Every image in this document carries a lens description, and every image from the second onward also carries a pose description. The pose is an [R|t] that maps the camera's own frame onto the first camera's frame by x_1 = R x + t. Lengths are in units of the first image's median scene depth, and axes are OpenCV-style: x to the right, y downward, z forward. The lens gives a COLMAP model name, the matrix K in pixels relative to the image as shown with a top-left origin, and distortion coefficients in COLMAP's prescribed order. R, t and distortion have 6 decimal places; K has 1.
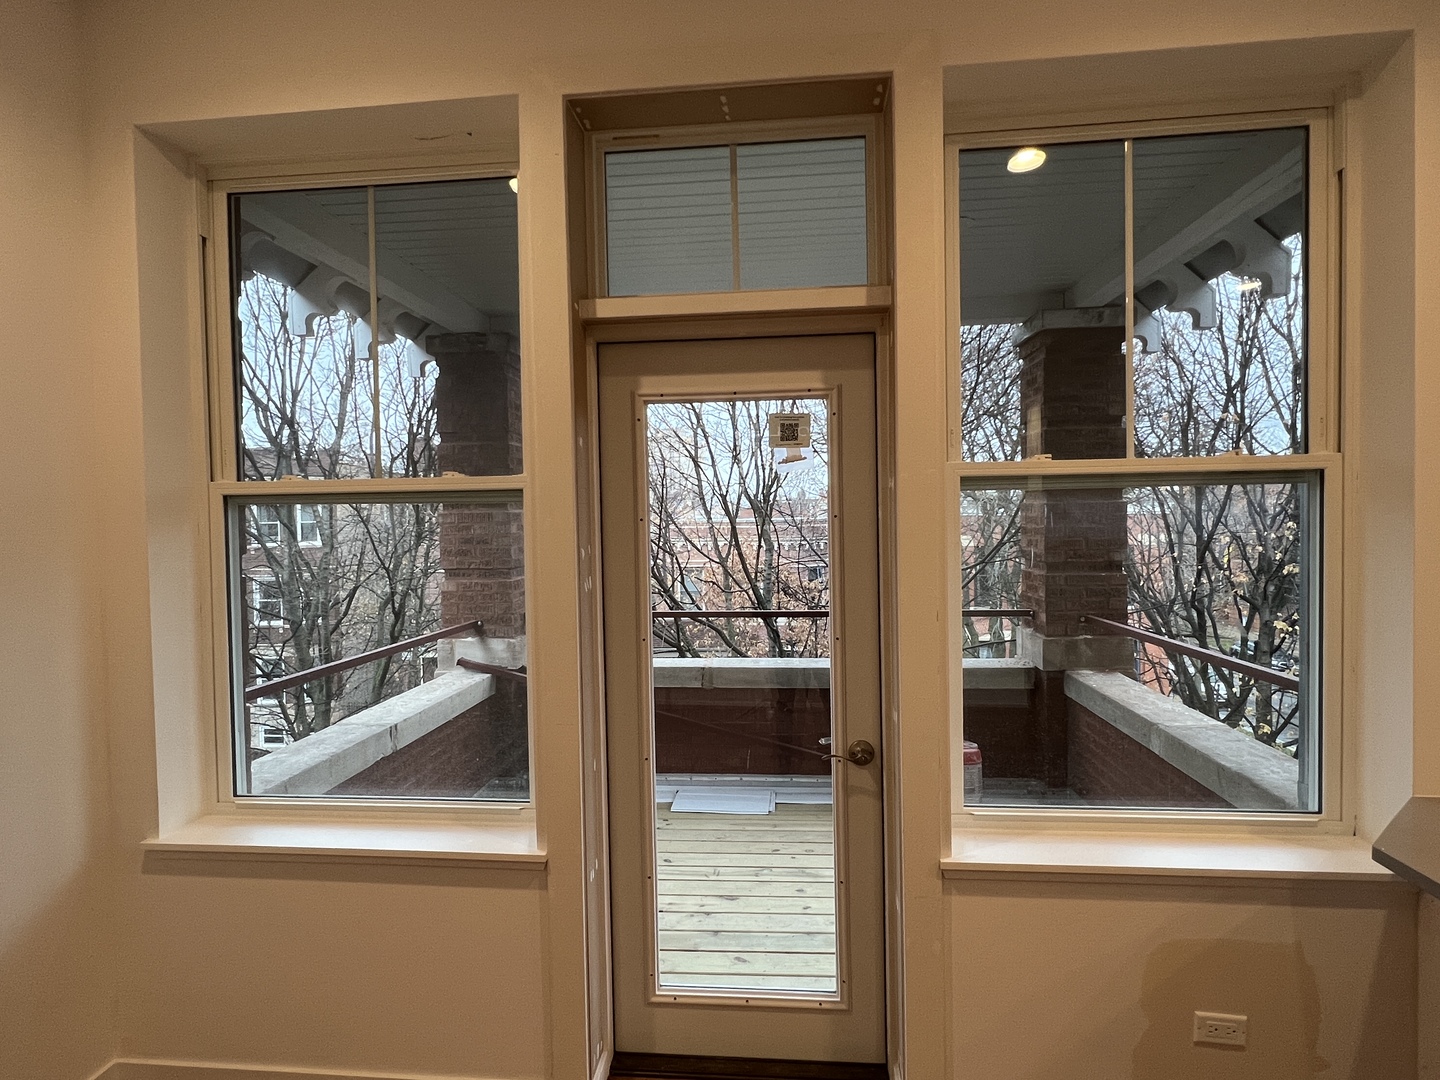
lens RADIAL K [[781.6, 0, 711.6], [0, 781.6, 531.6], [0, 0, 1]] dist [-0.006915, 0.002678]
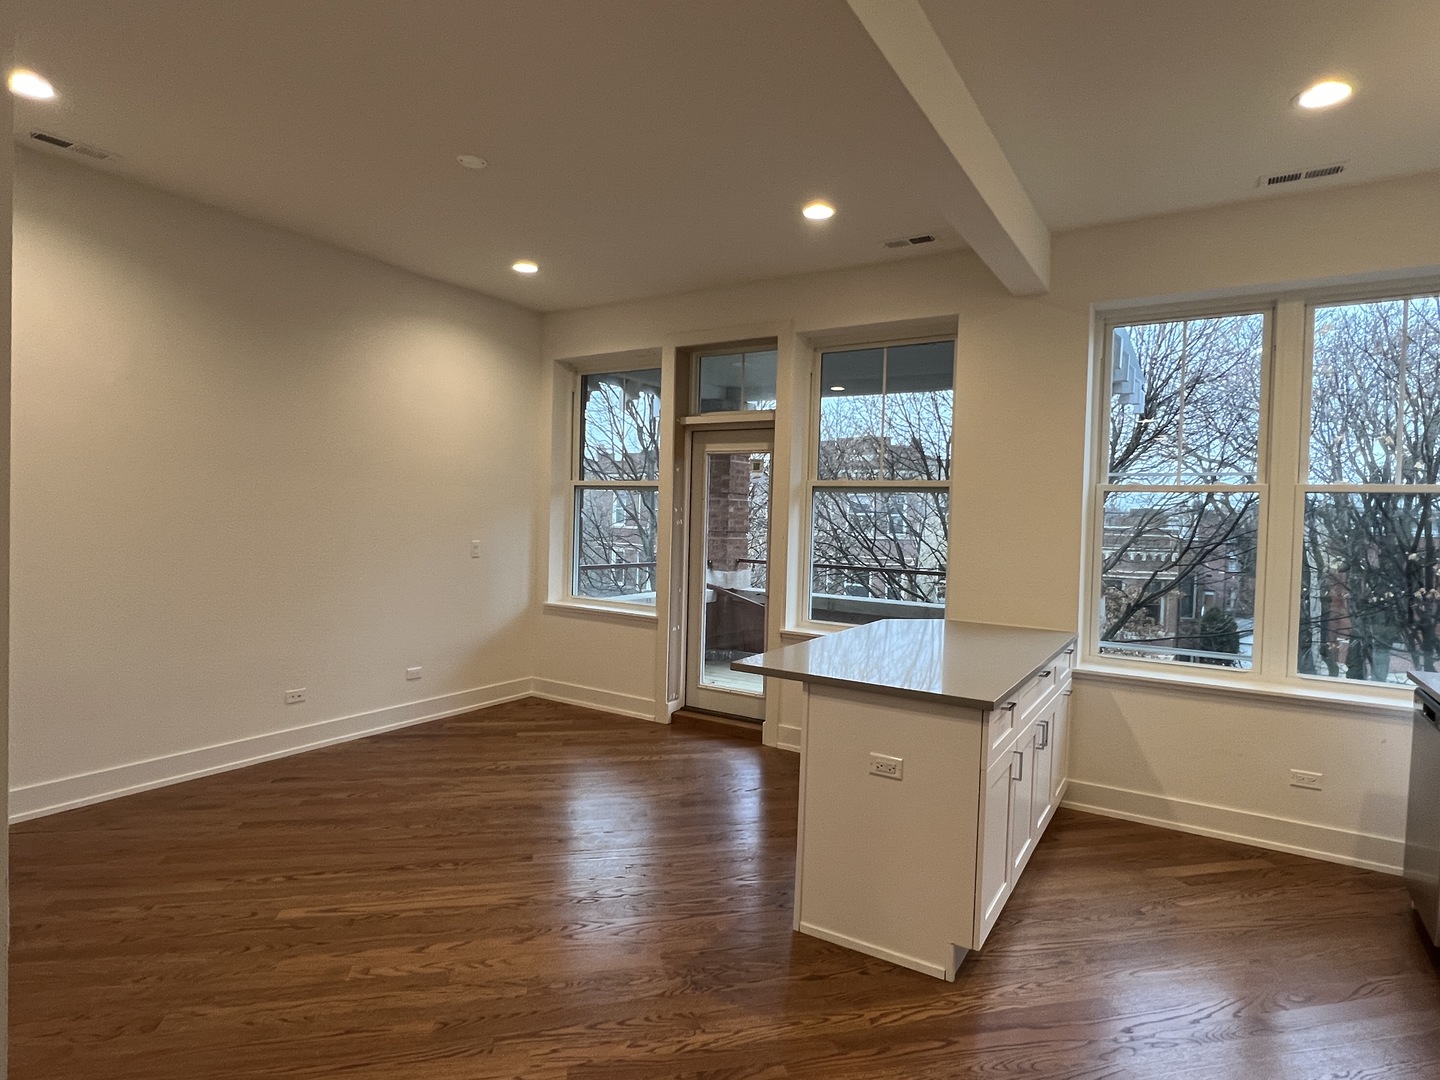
lens RADIAL K [[781.6, 0, 712.1], [0, 781.6, 534.2], [0, 0, 1]] dist [-0.006915, 0.002678]
pose [[0.892814, 0.056448, -0.446874, 1.116562], [-0.056076, 0.998327, 0.014071, 0.063775], [0.446921, 0.012496, 0.894486, -1.323803]]
